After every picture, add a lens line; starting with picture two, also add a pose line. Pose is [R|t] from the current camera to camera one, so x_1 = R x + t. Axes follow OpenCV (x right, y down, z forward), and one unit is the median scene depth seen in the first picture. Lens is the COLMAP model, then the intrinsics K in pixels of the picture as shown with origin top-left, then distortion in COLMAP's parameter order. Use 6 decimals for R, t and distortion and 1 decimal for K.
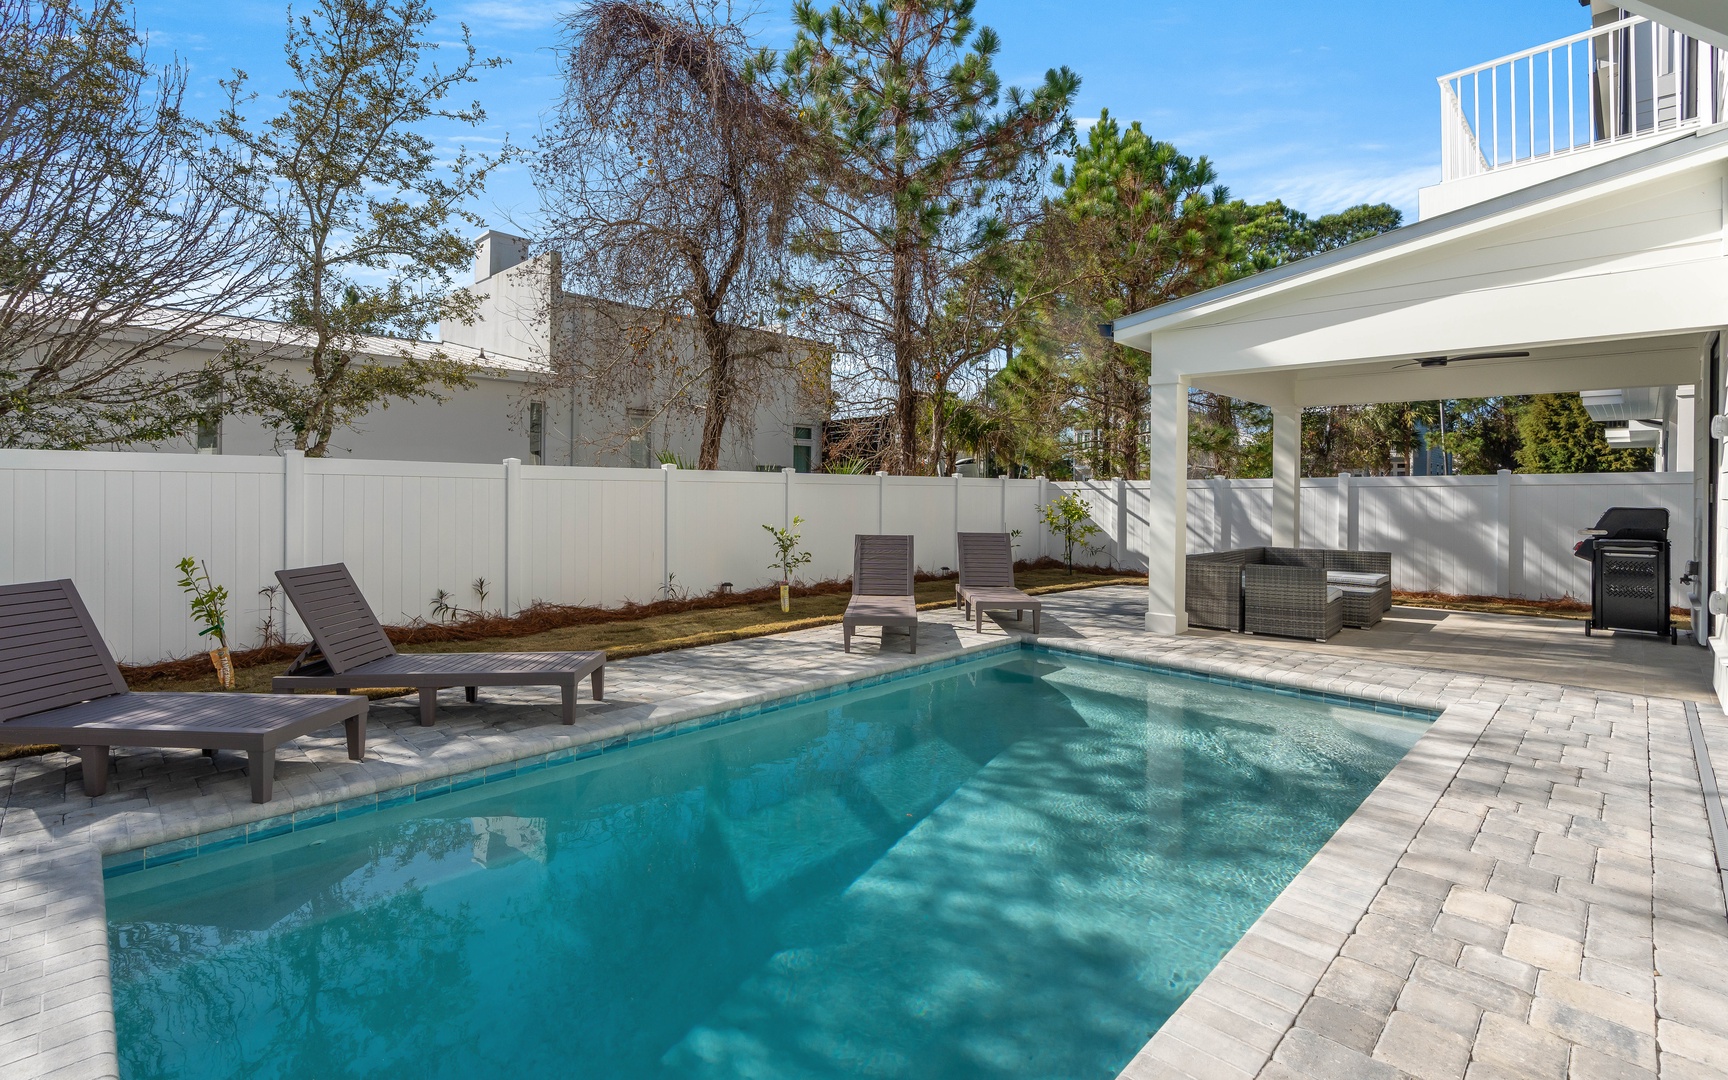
lens RADIAL K [[801.4, 0, 844.7], [0, 801.4, 499.5], [0, 0, 1]] dist [-0.005690, -0.000019]
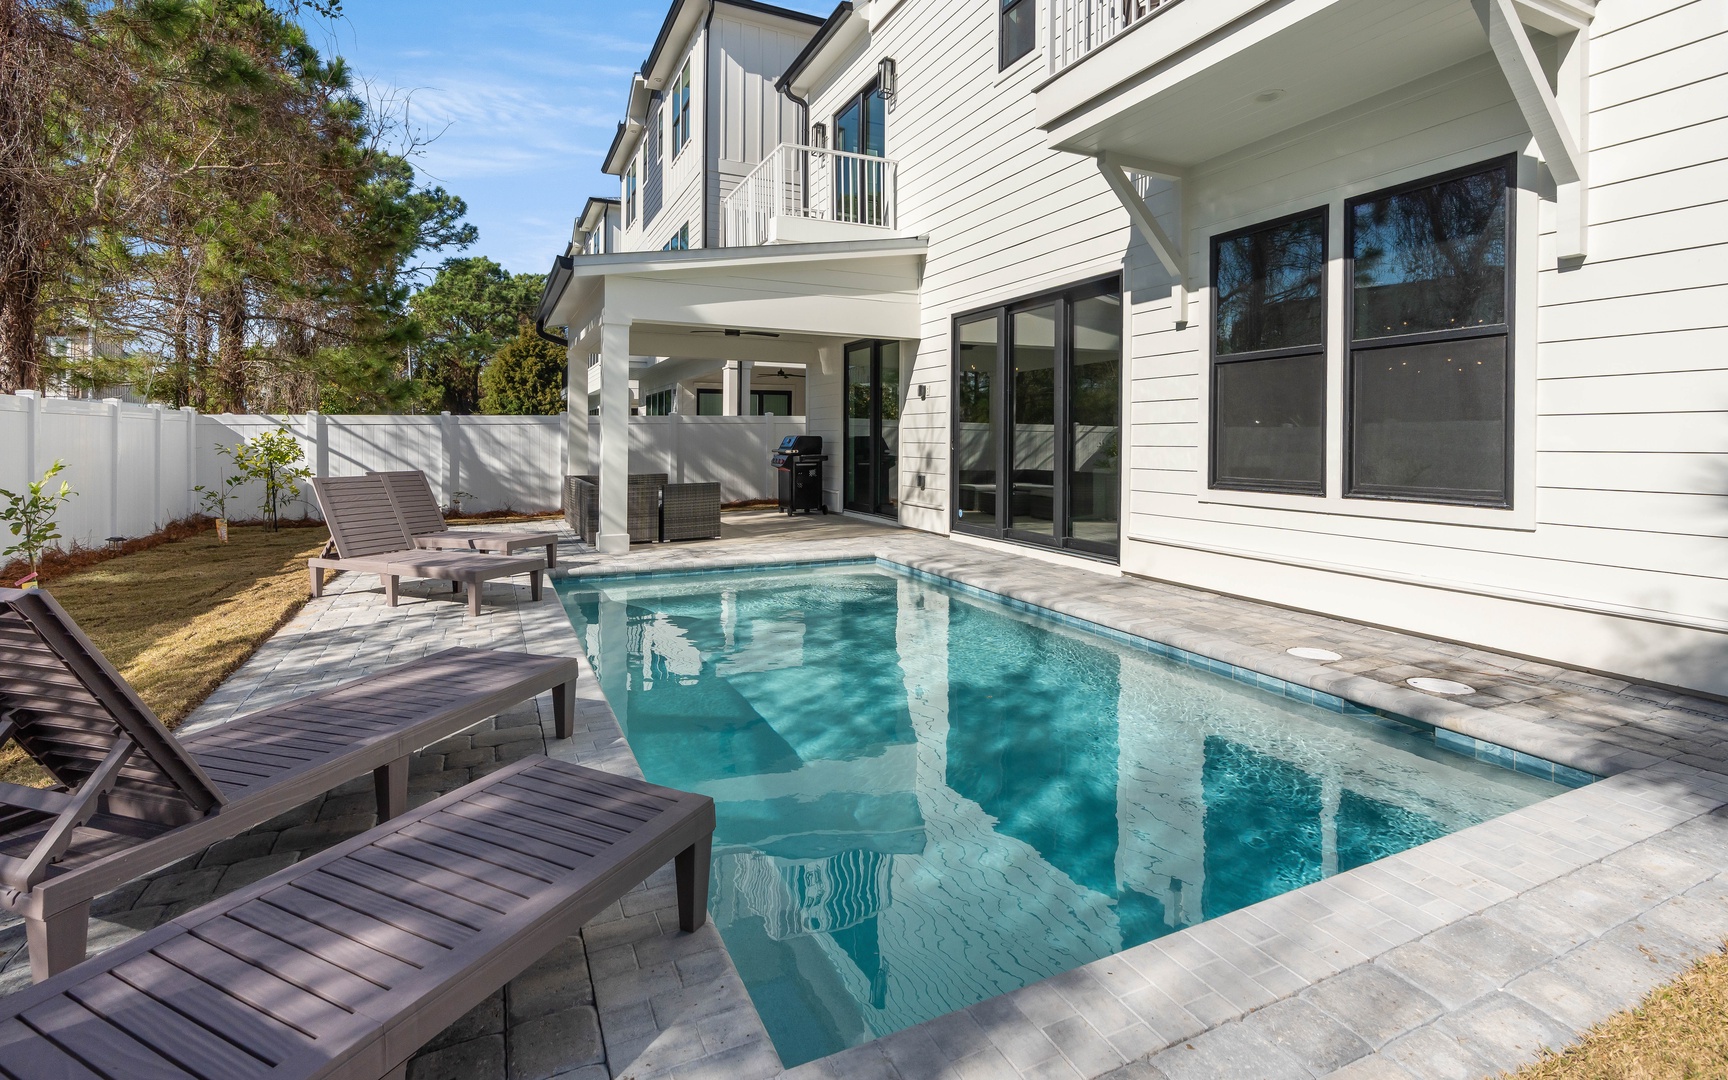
lens RADIAL K [[814.4, 0, 879.6], [0, 814.4, 451.6], [0, 0, 1]] dist [-0.008399, 0.000081]
pose [[0.324212, -0.019697, 0.945779, -0.356763], [0.010551, 0.999796, 0.017205, 0.009649], [-0.945926, 0.004401, 0.324354, 0.195680]]
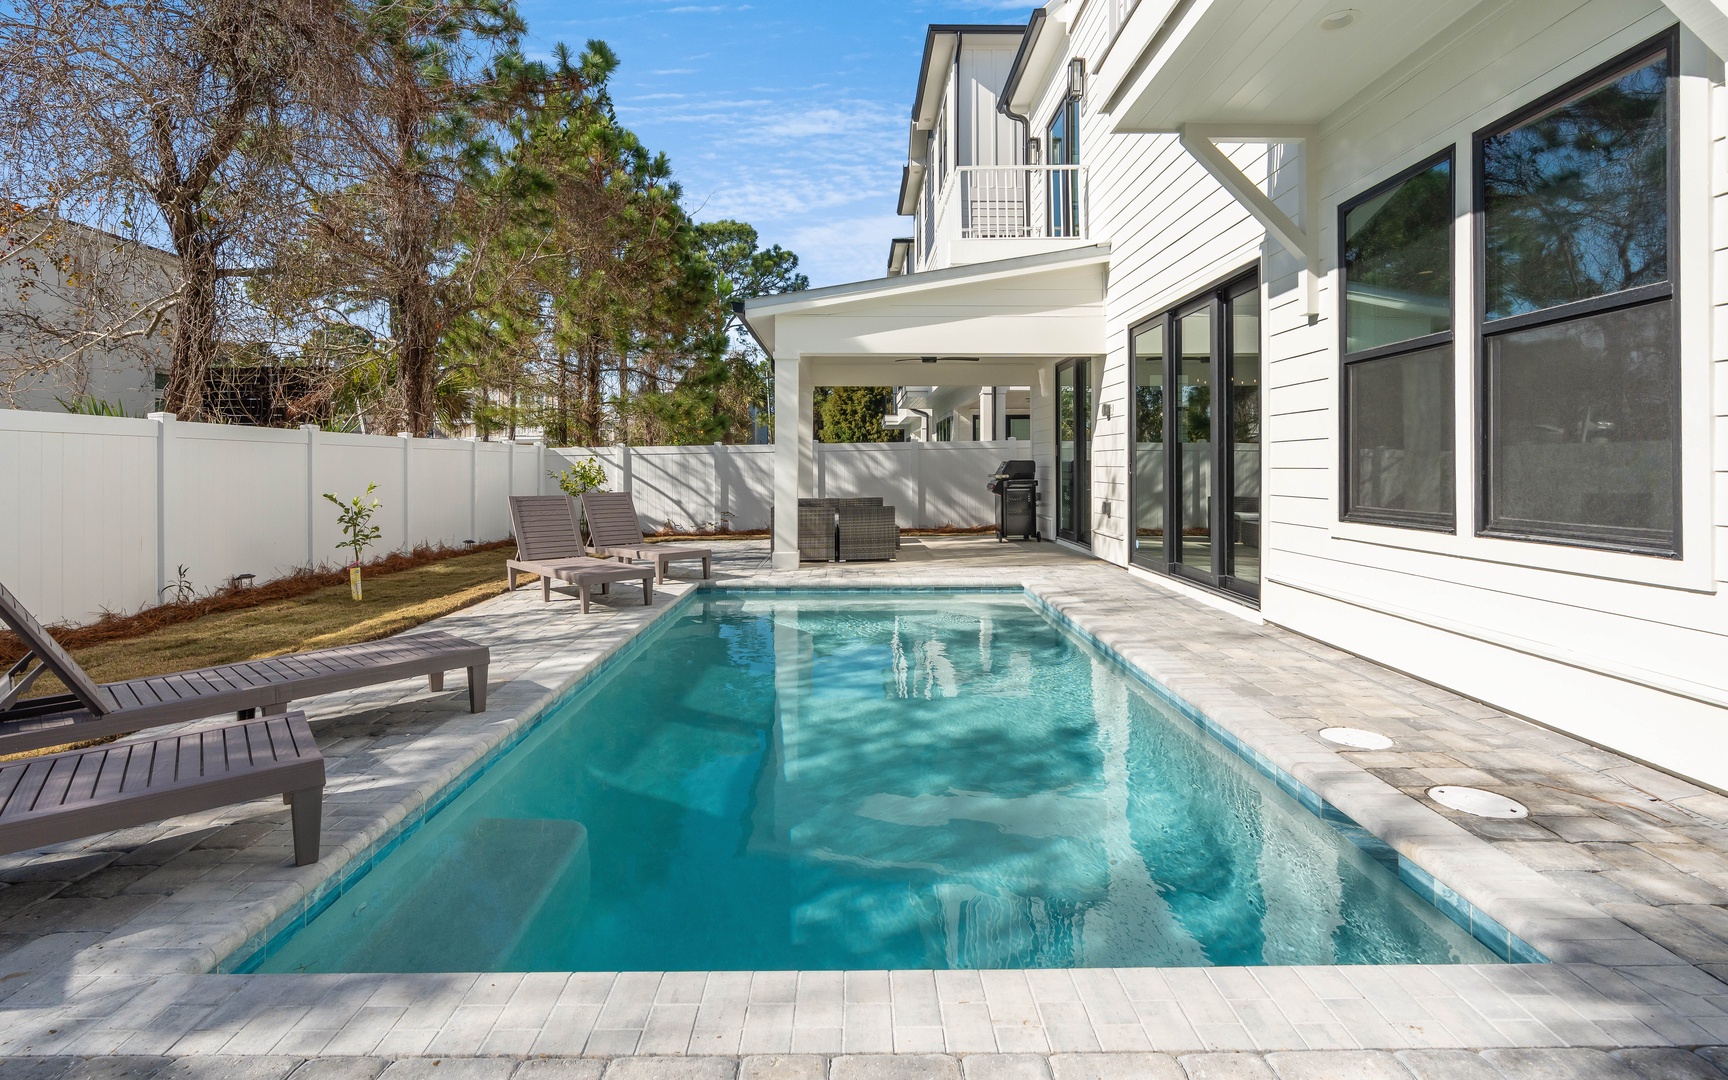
lens RADIAL K [[817.7, 0, 861.8], [0, 817.7, 467.6], [0, 0, 1]] dist [-0.002189, -0.000209]
pose [[0.697906, -0.011094, 0.716103, -0.263360], [0.017276, 0.999850, -0.001347, 0.013697], [-0.715981, 0.013312, 0.697993, 0.046593]]
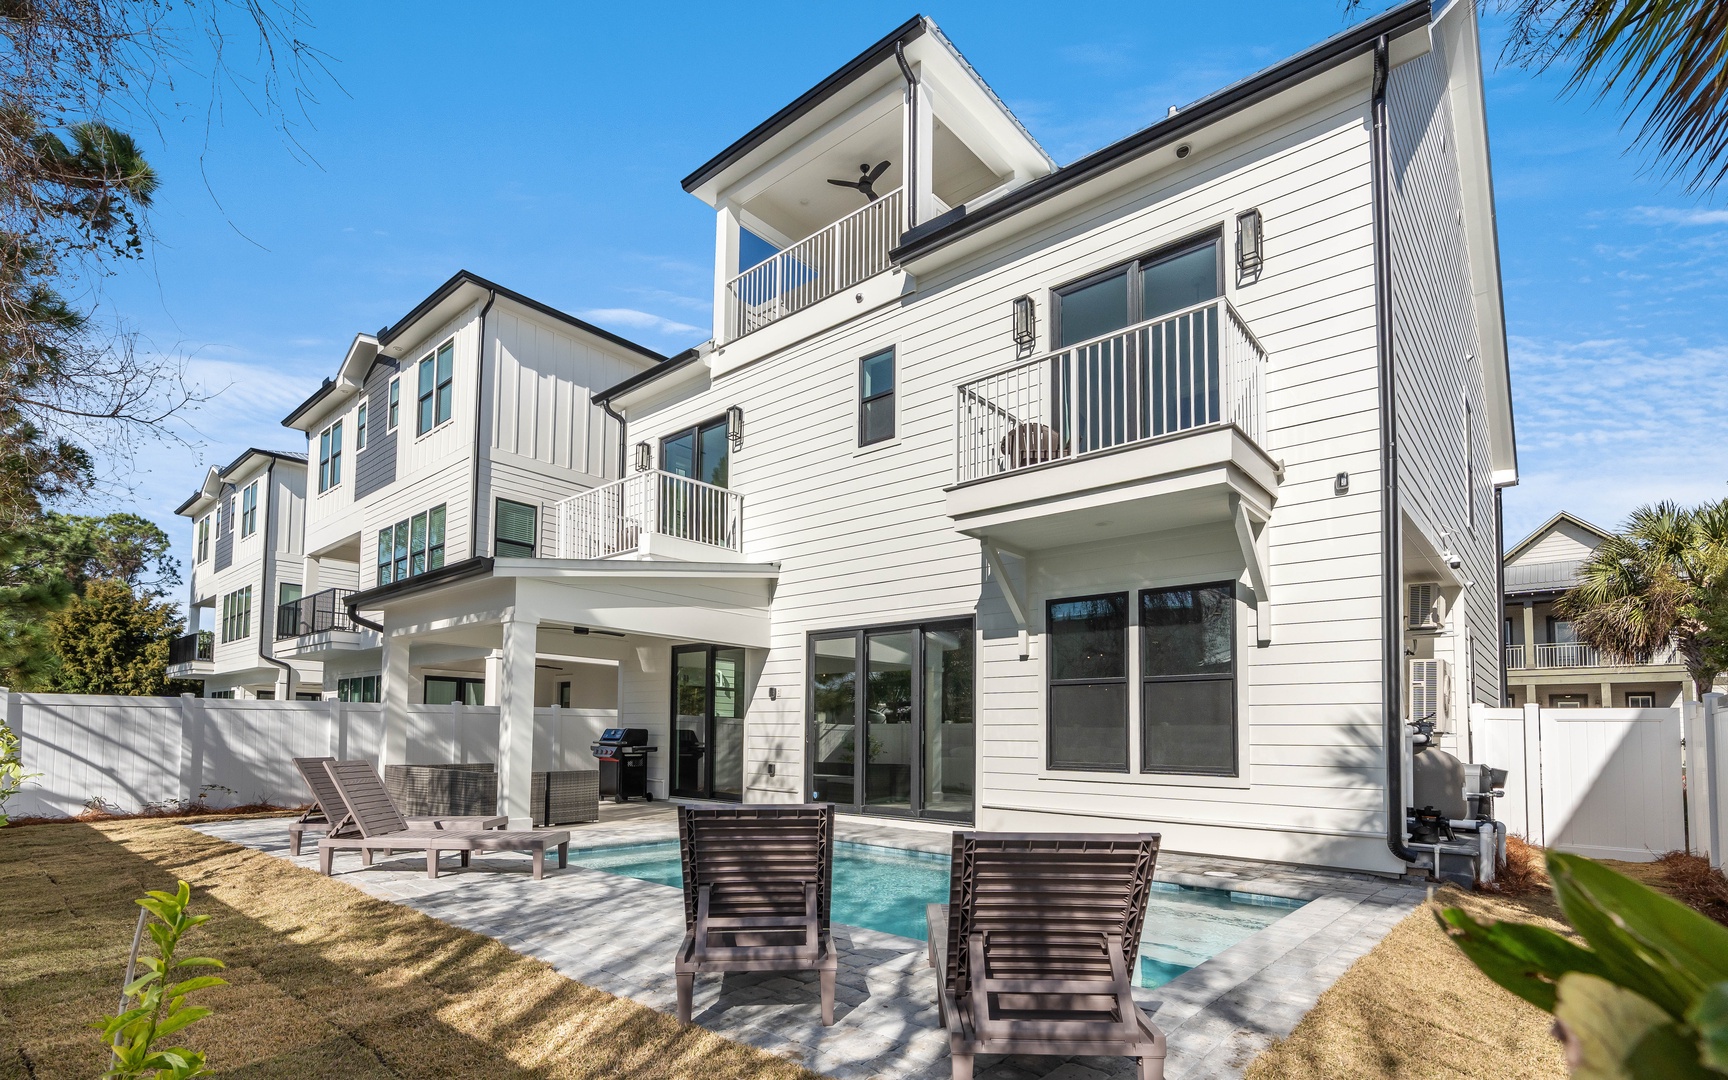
lens RADIAL K [[820.8, 0, 864.2], [0, 820.8, 705.8], [0, 0, 1]] dist [-0.009714, -0.000215]
pose [[-0.084601, 0.034698, 0.995811, -0.558841], [-0.007802, 0.999340, -0.035484, 0.013297], [-0.996384, -0.010772, -0.084274, 0.404606]]
